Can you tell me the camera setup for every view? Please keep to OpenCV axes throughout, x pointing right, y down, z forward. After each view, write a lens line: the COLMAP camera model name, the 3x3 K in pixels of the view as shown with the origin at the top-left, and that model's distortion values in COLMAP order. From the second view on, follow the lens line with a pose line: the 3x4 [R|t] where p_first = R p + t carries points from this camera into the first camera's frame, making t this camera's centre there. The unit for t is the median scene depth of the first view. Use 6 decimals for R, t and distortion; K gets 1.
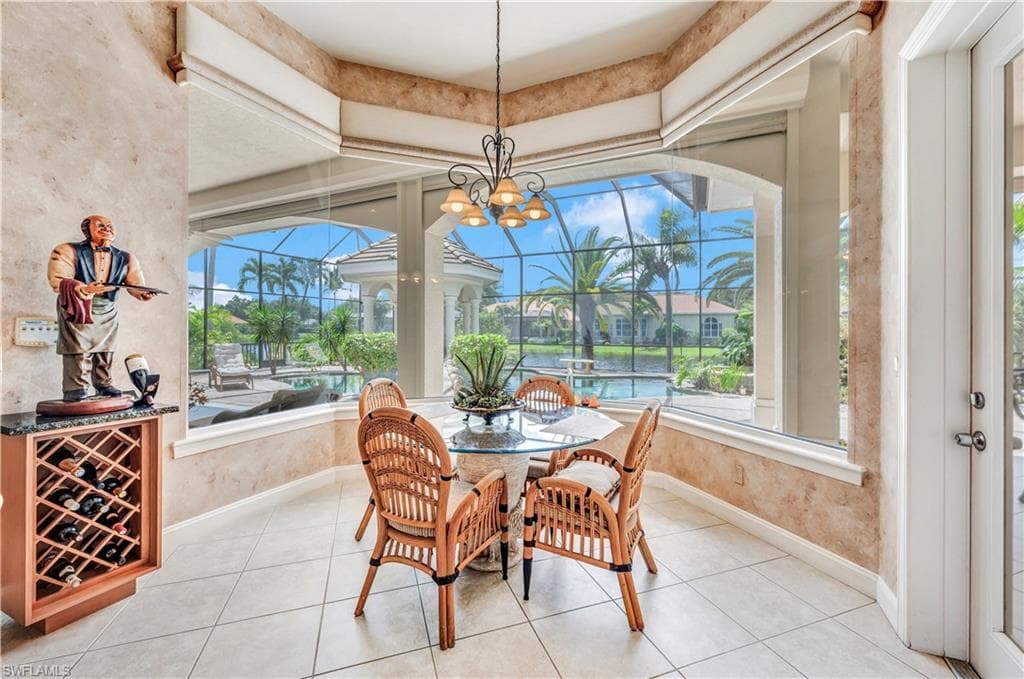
lens RADIAL K [[411.4, 0, 516.1], [0, 411.4, 327.1], [0, 0, 1]] dist [-0.010184, -0.000090]
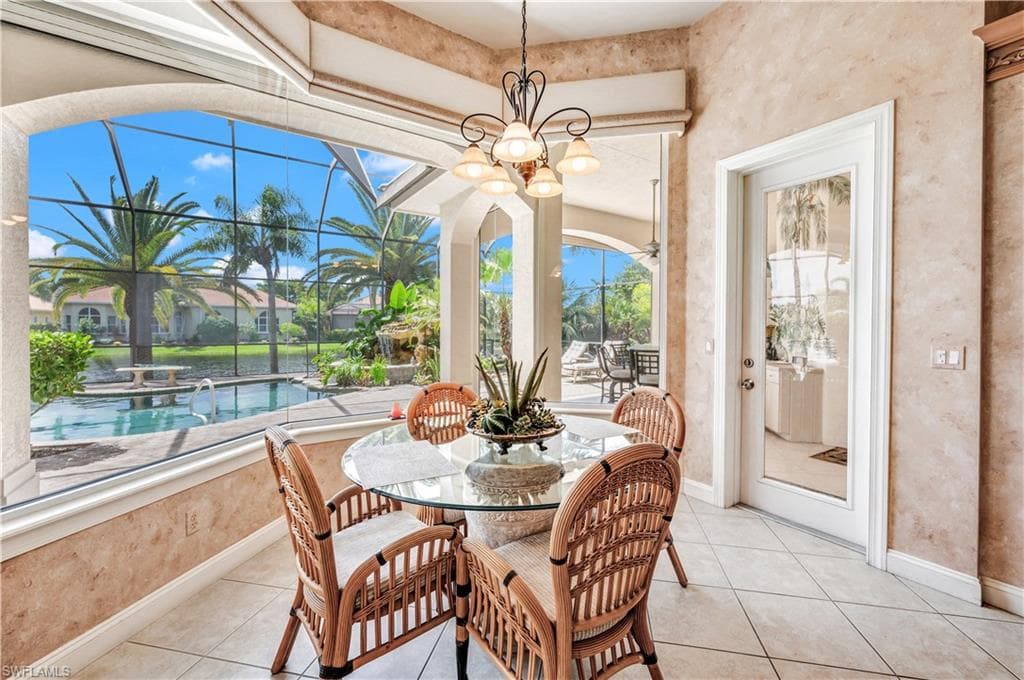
lens RADIAL K [[411.4, 0, 516.1], [0, 411.4, 327.6], [0, 0, 1]] dist [-0.010184, -0.000090]
pose [[0.514540, -0.002884, 0.857461, -0.451942], [-0.008612, 0.999927, 0.008531, 0.002845], [-0.857423, -0.011774, 0.514478, 0.397507]]
